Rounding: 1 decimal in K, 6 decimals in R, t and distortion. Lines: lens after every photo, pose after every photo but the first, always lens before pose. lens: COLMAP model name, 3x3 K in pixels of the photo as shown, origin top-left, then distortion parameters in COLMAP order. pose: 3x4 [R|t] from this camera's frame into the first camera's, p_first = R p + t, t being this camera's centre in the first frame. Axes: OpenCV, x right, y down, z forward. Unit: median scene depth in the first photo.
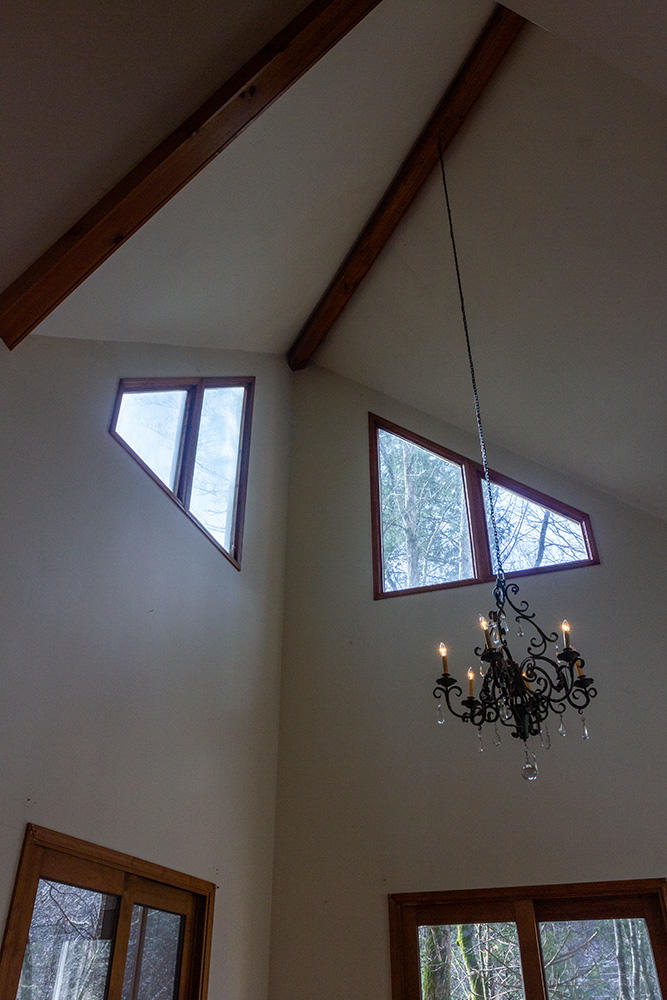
lens RADIAL K [[776.5, 0, 335.1], [0, 776.5, 493.7], [0, 0, 1]] dist [-0.033648, 0.006382]
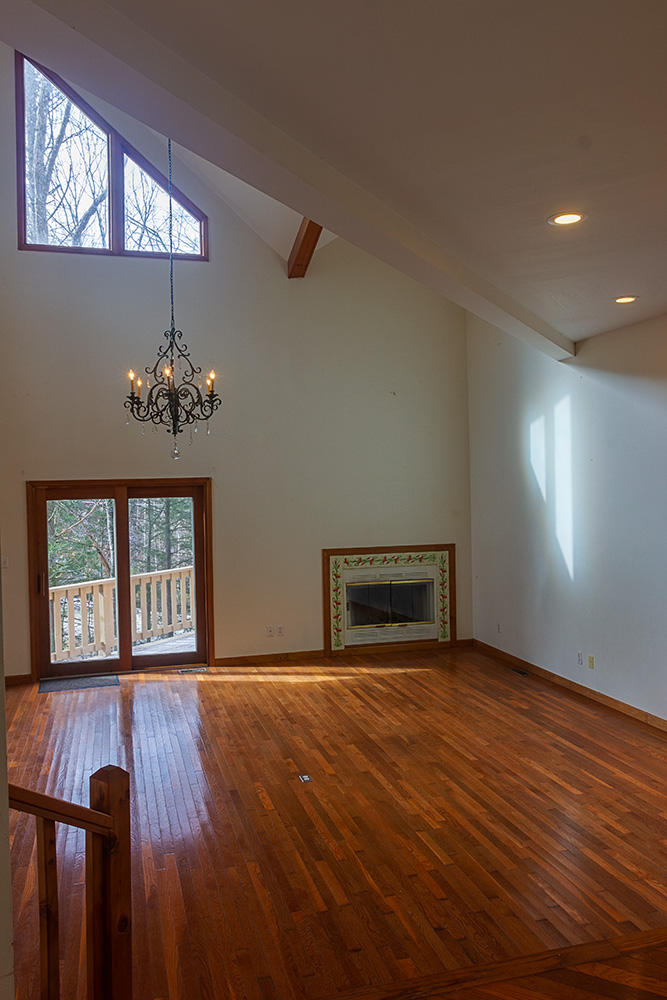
lens RADIAL K [[776.5, 0, 331.9], [0, 776.5, 505.3], [0, 0, 1]] dist [-0.033648, 0.006382]
pose [[0.811374, -0.031419, 0.583682, -0.354403], [-0.321092, 0.810448, 0.489974, -0.375182], [-0.488438, -0.584968, 0.647488, -0.264039]]
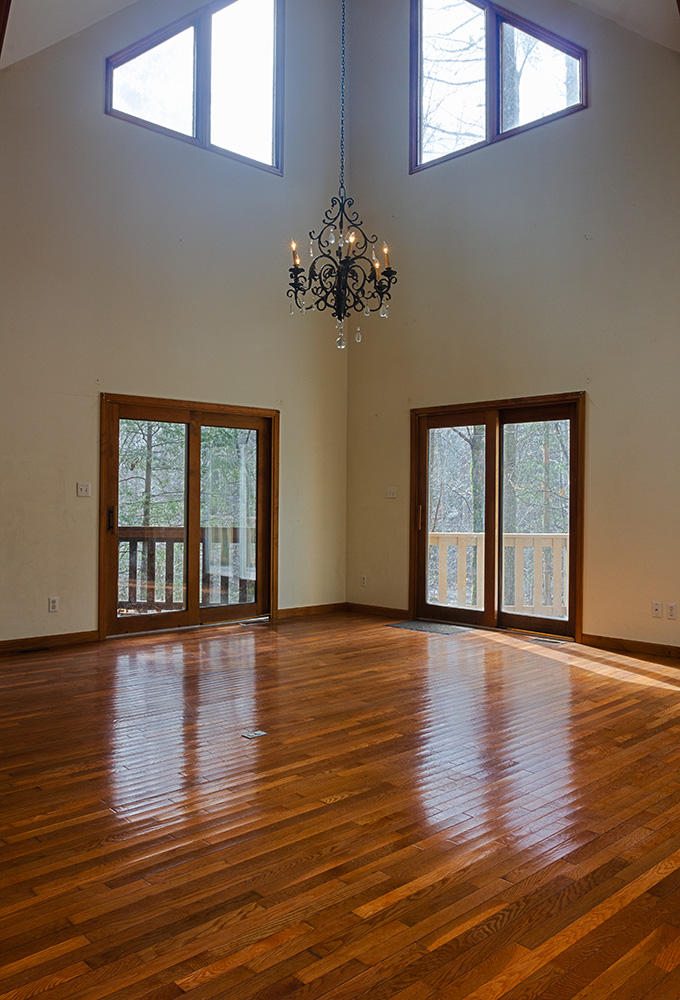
lens RADIAL K [[790.1, 0, 344.1], [0, 790.1, 491.9], [0, 0, 1]] dist [-0.033670, 0.003796]
pose [[0.890633, 0.004338, -0.454702, 0.696552], [0.255221, 0.822828, 0.507756, -0.124055], [0.376344, -0.568274, 0.731731, -0.191633]]
